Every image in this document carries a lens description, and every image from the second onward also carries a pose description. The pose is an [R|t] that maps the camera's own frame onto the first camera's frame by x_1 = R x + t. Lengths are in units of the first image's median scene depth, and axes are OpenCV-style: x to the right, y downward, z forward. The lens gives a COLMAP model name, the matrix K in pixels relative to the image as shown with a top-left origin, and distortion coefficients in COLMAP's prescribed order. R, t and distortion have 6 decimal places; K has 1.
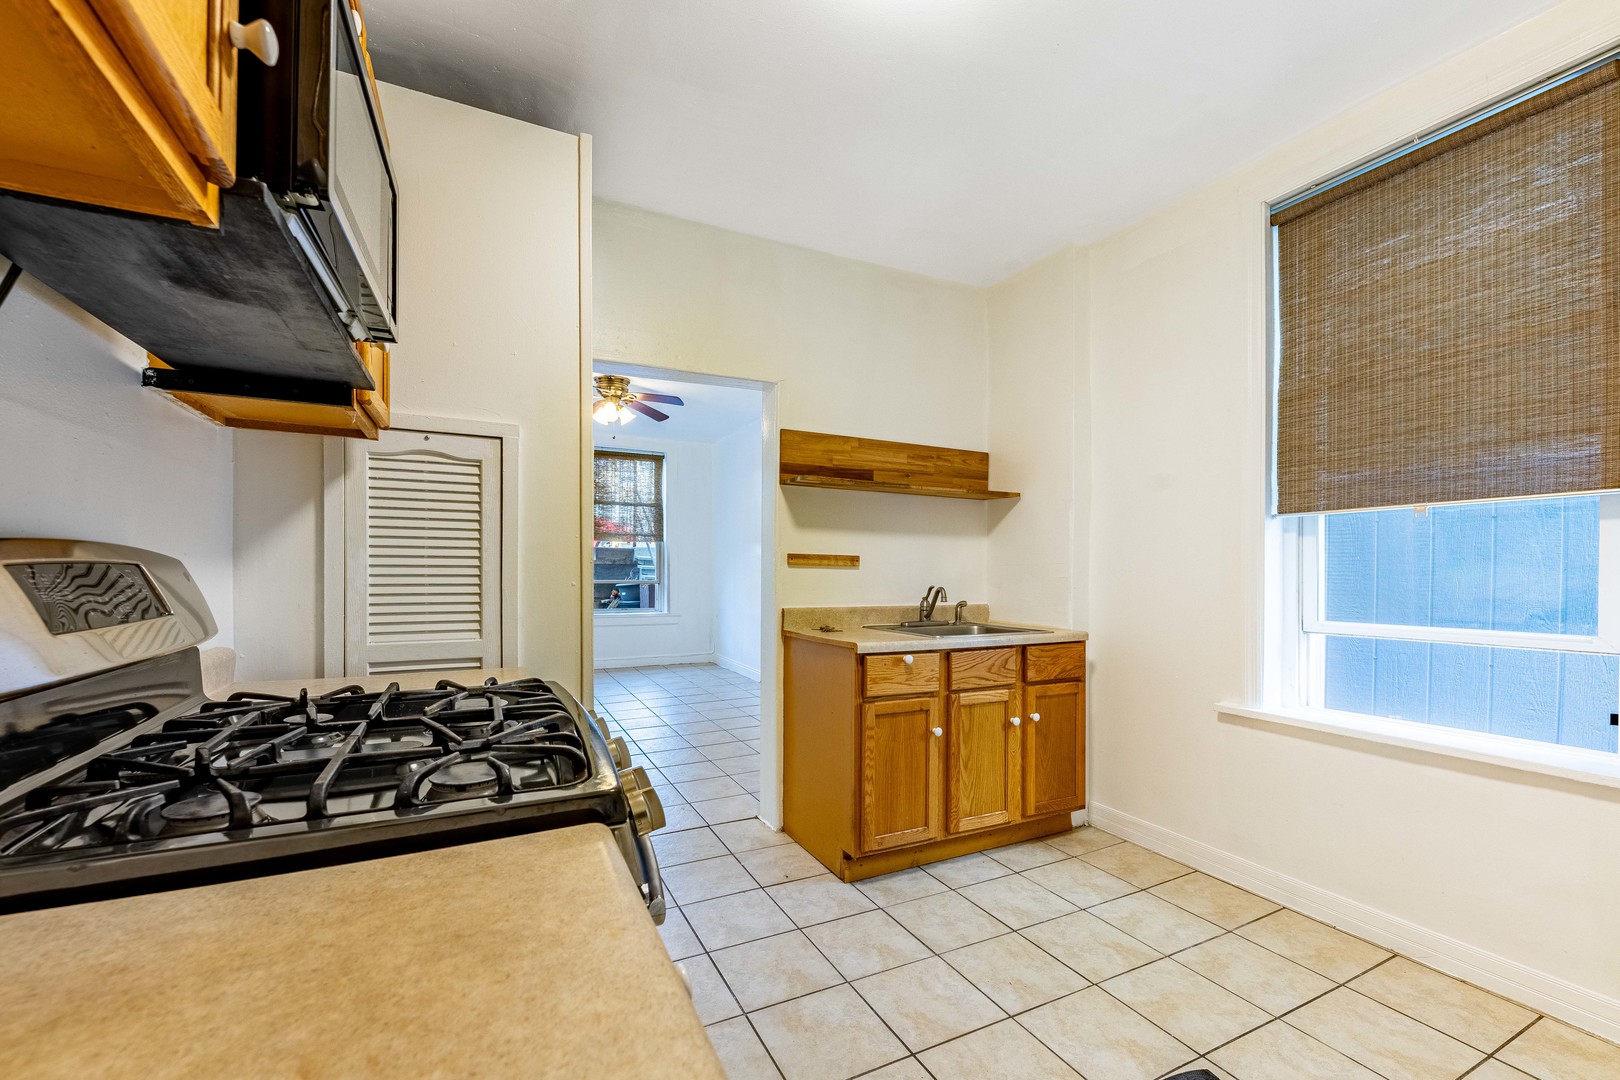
lens RADIAL K [[663.6, 0, 805.1], [0, 663.6, 579.6], [0, 0, 1]] dist [0.012317, -0.000055]
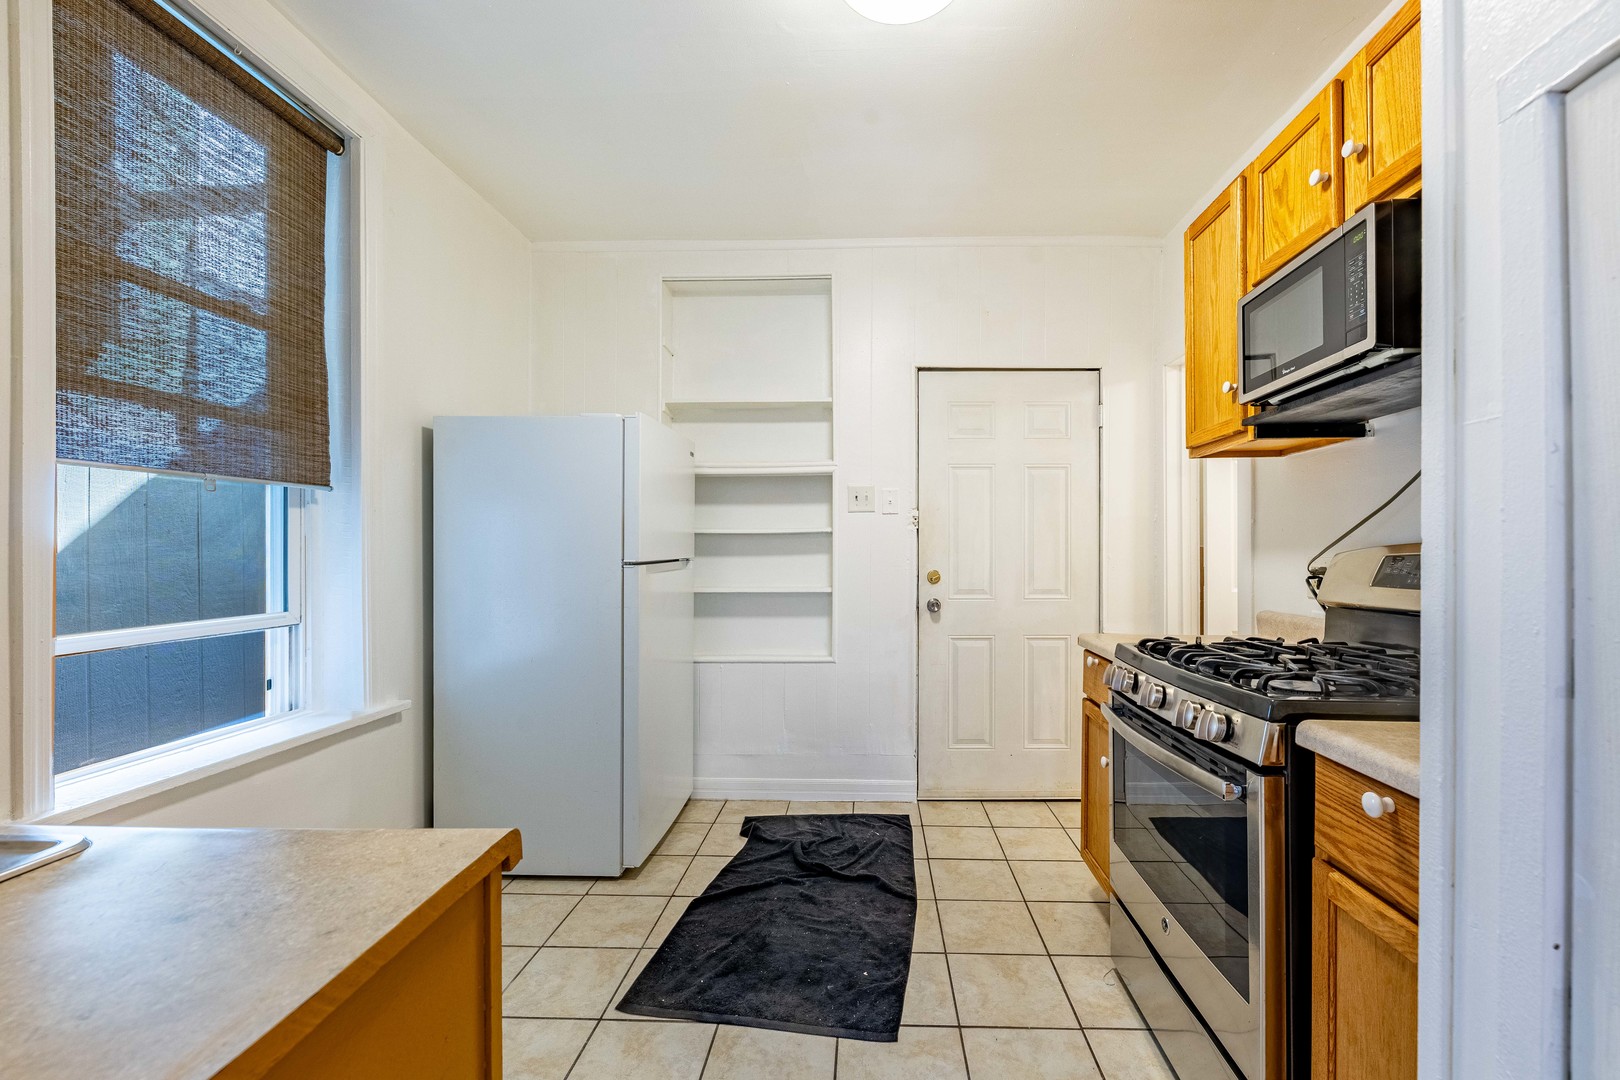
lens RADIAL K [[675.0, 0, 812.9], [0, 675.0, 557.6], [0, 0, 1]] dist [-0.001372, -0.000593]
pose [[-0.858171, -0.001512, 0.513361, -0.157734], [0.008008, 0.999835, 0.016332, -0.015173], [-0.513301, 0.018127, -0.858017, 1.346777]]
